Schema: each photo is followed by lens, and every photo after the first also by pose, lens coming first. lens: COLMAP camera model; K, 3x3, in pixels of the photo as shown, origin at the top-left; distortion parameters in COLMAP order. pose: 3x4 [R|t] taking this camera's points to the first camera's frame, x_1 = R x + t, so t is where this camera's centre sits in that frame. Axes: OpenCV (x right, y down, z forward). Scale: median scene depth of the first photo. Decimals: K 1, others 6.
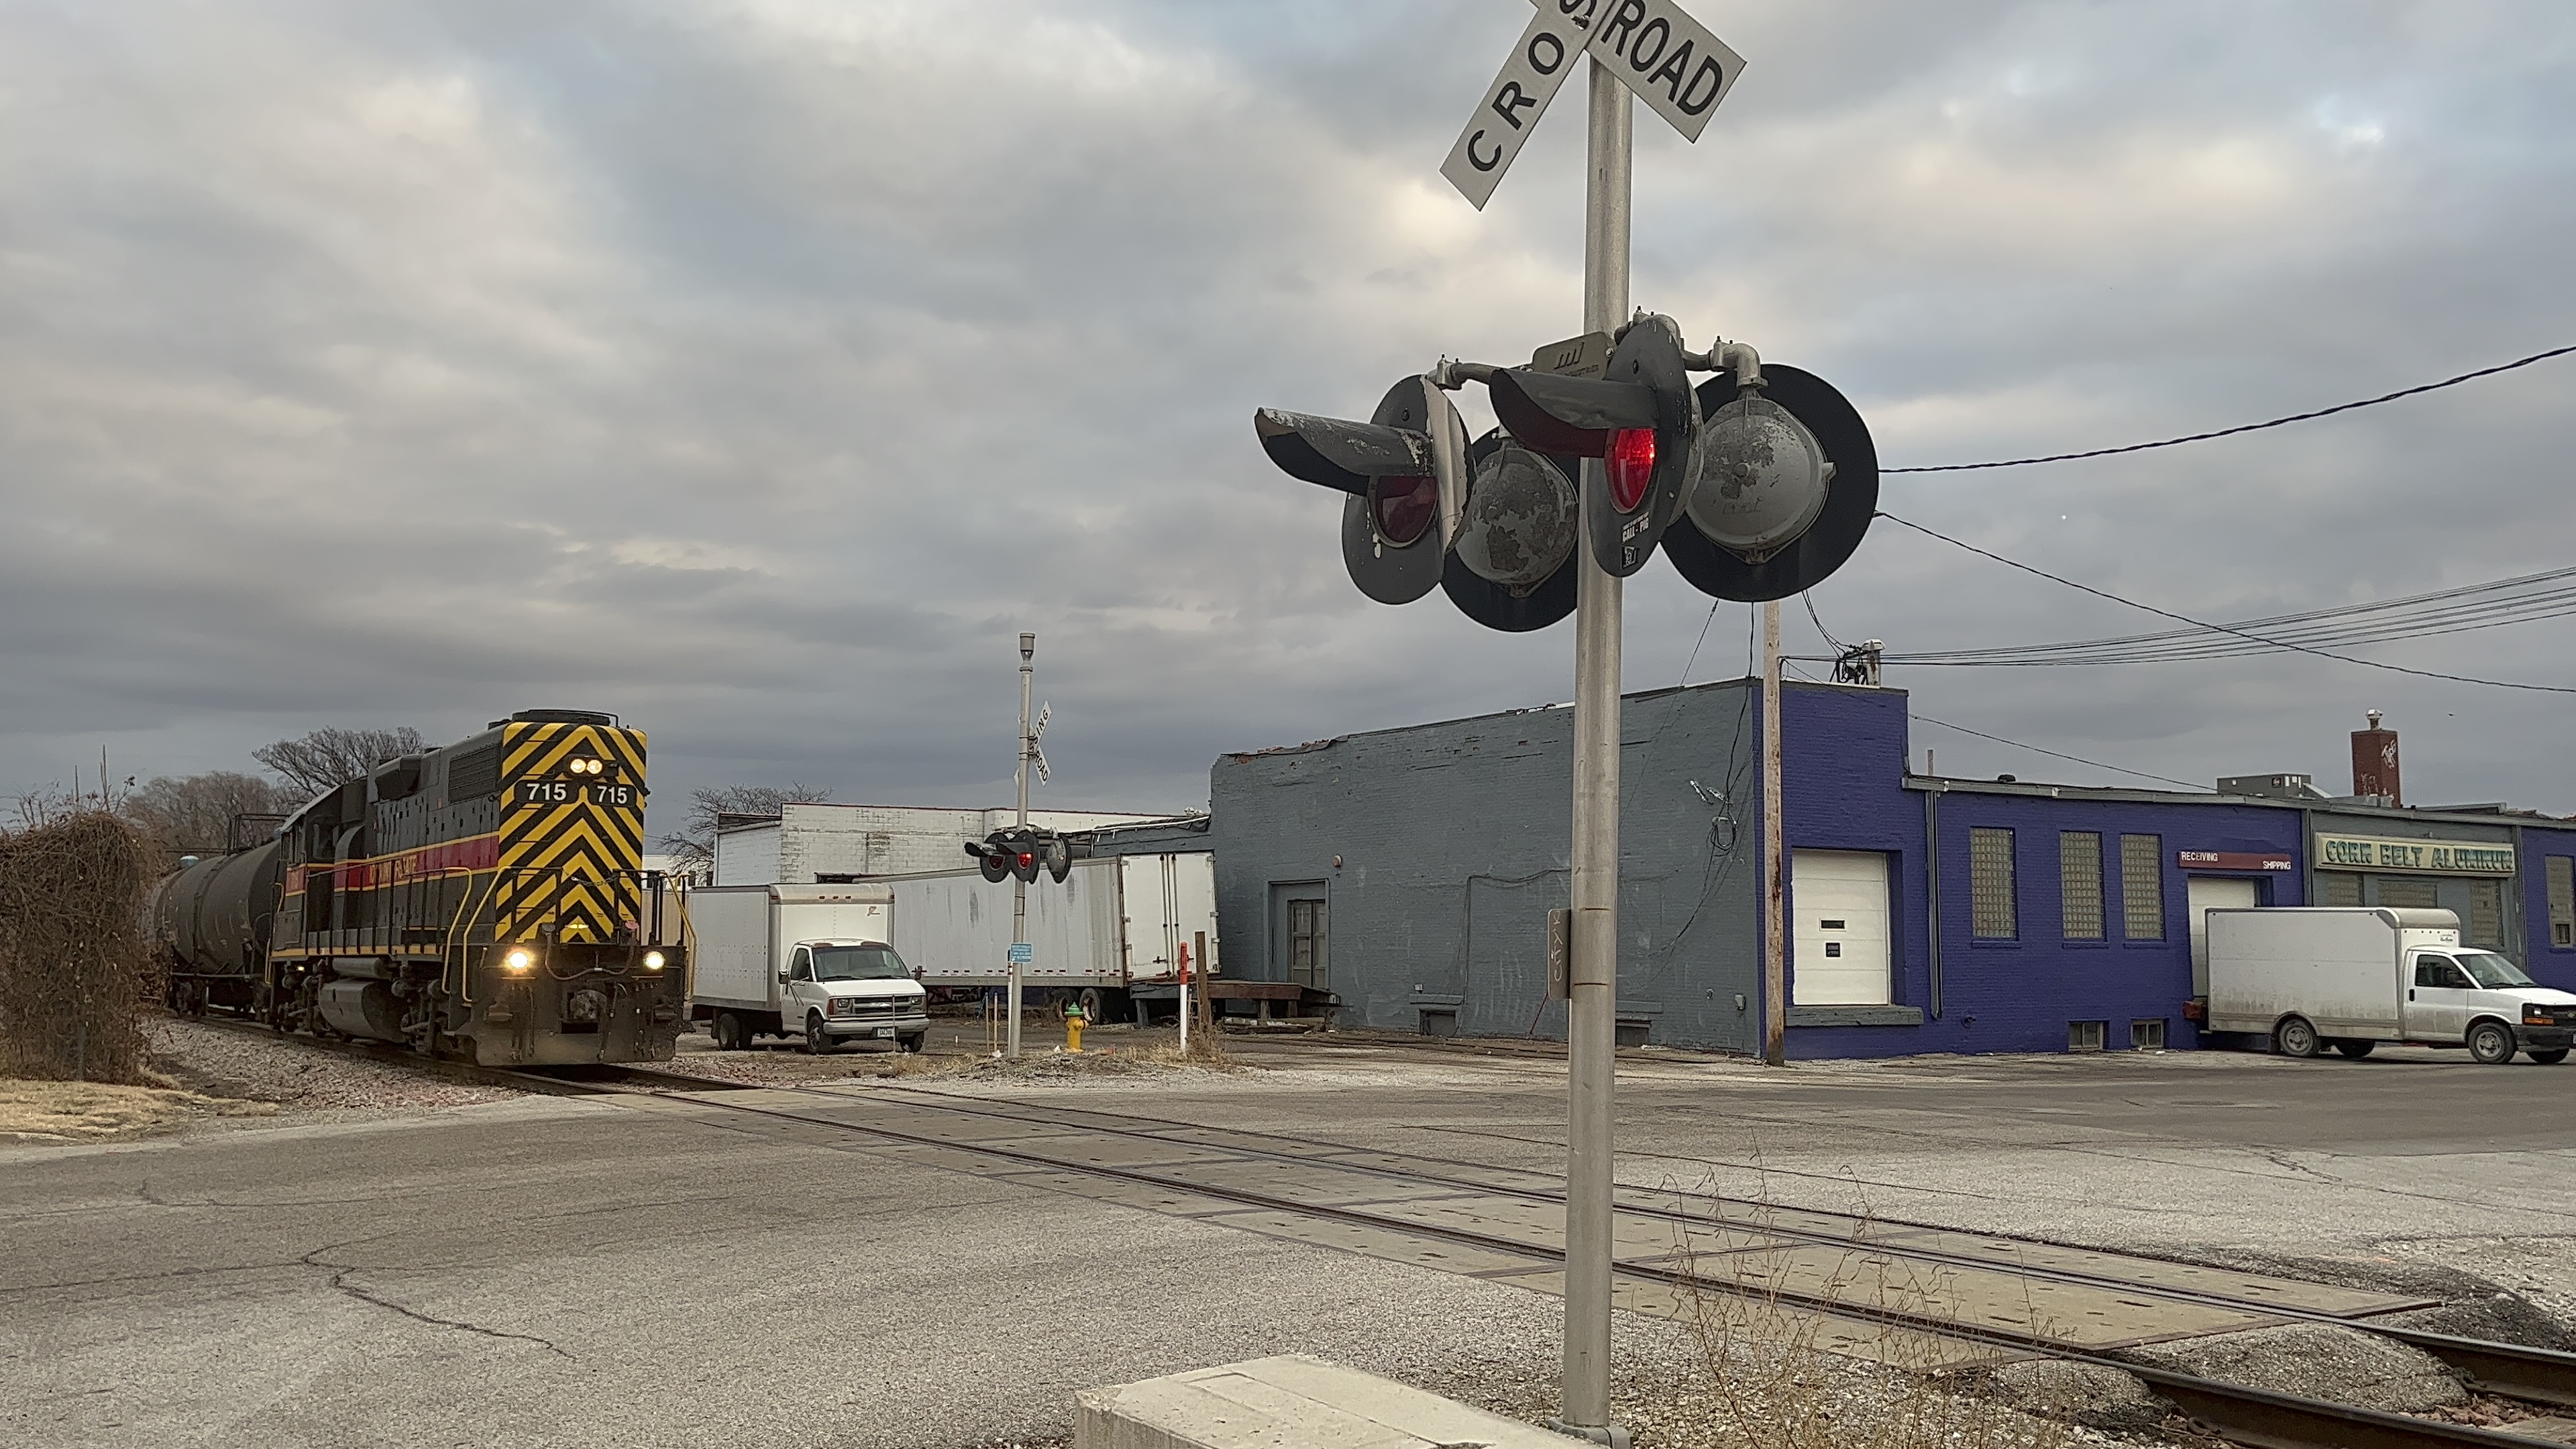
lens RADIAL K [[2145.6, 0, 1275.2], [0, 2145.6, 724.5], [0, 0, 1]] dist [0.089731, -0.086469]
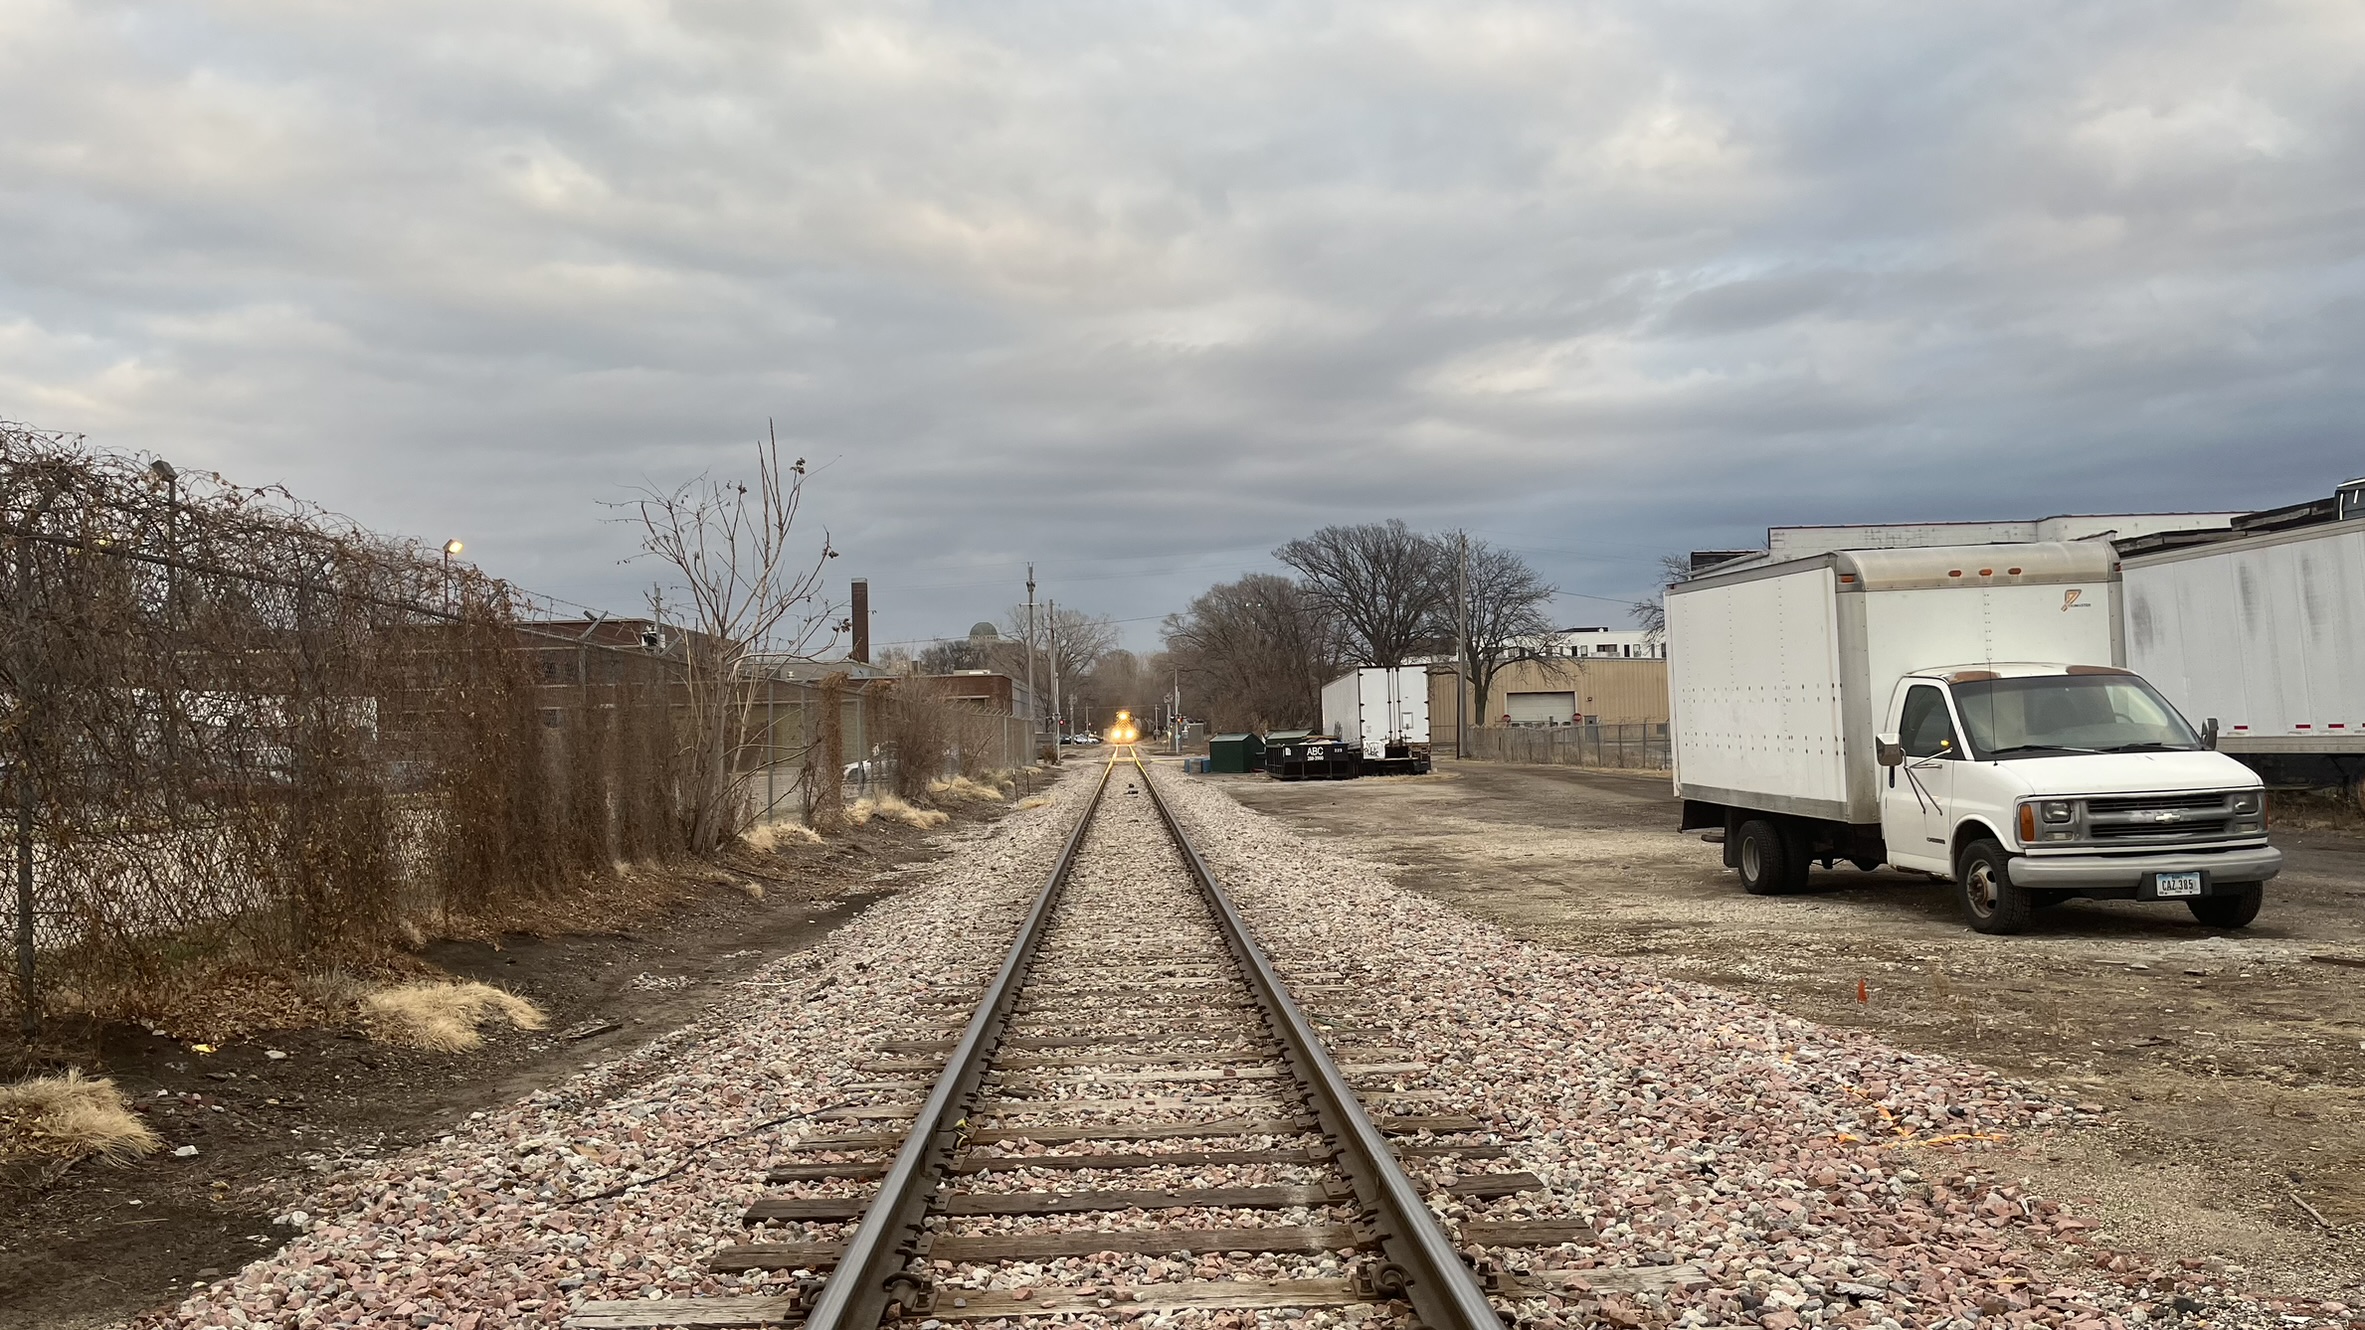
lens RADIAL K [[1771.4, 0, 1172.1], [0, 1771.4, 690.1], [0, 0, 1]] dist [0.100631, -0.150584]
pose [[0.860824, -0.039093, -0.507399, -0.177521], [0.084199, 0.994244, 0.066246, 0.071936], [0.501889, -0.099748, 0.859161, 0.648120]]
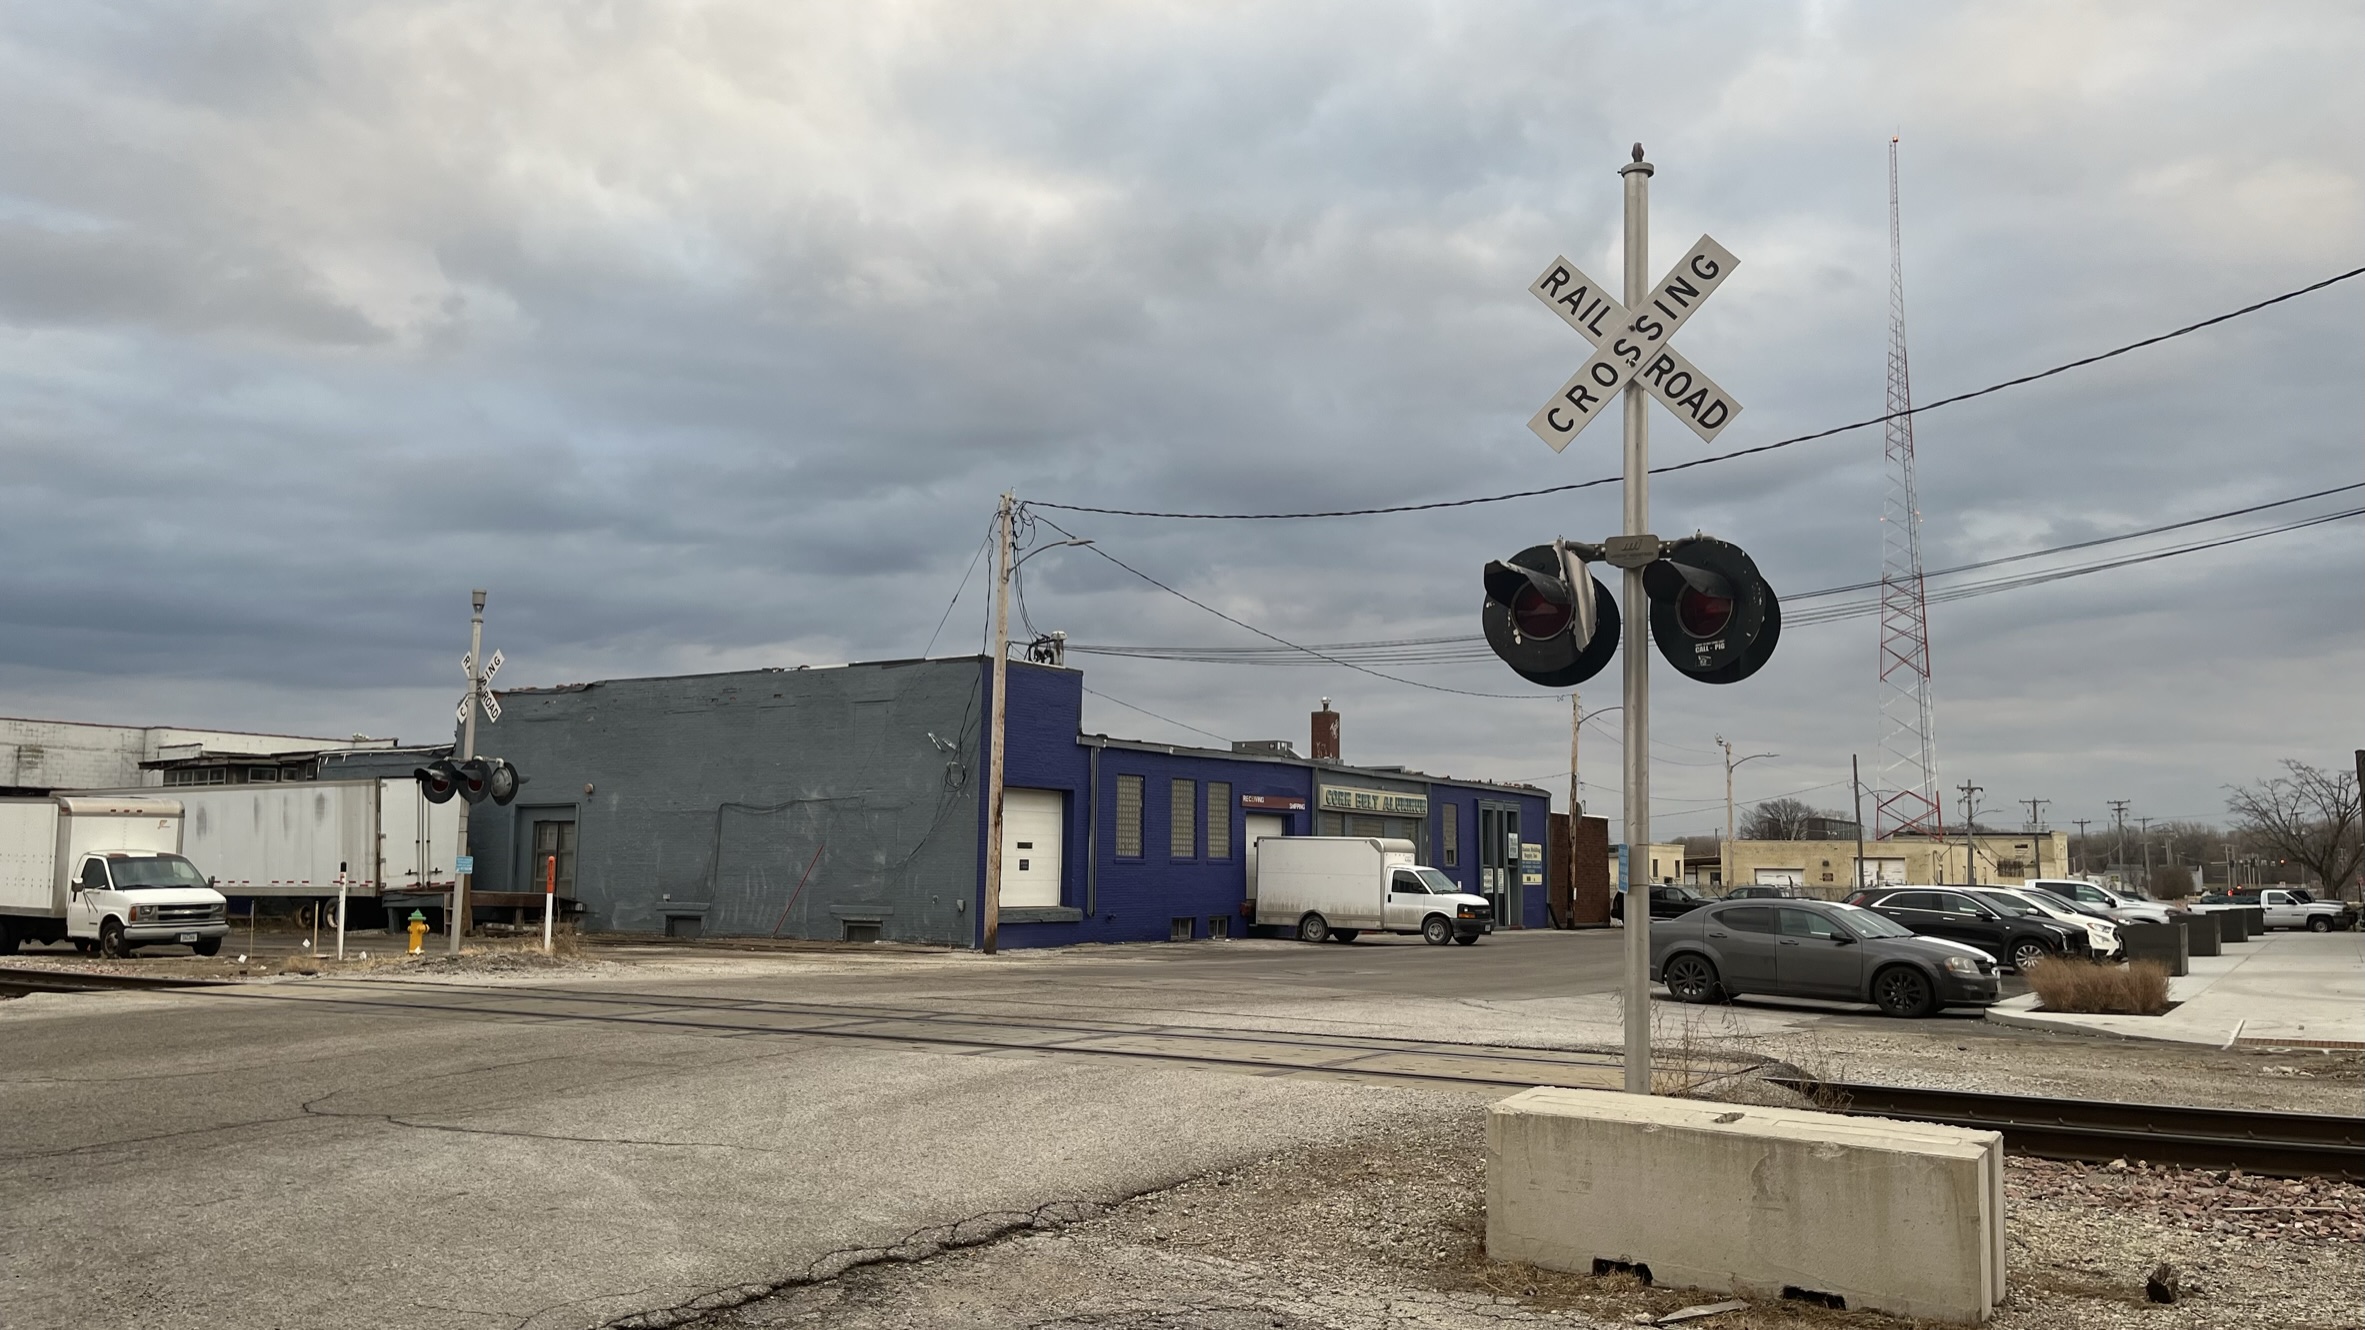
lens RADIAL K [[1804.5, 0, 1165.7], [0, 1804.5, 661.8], [0, 0, 1]] dist [0.088916, -0.131420]
pose [[0.909089, 0.055226, 0.412926, -0.127490], [-0.052023, 0.998465, -0.019007, -0.003093], [-0.413342, -0.004202, 0.910566, -0.037068]]
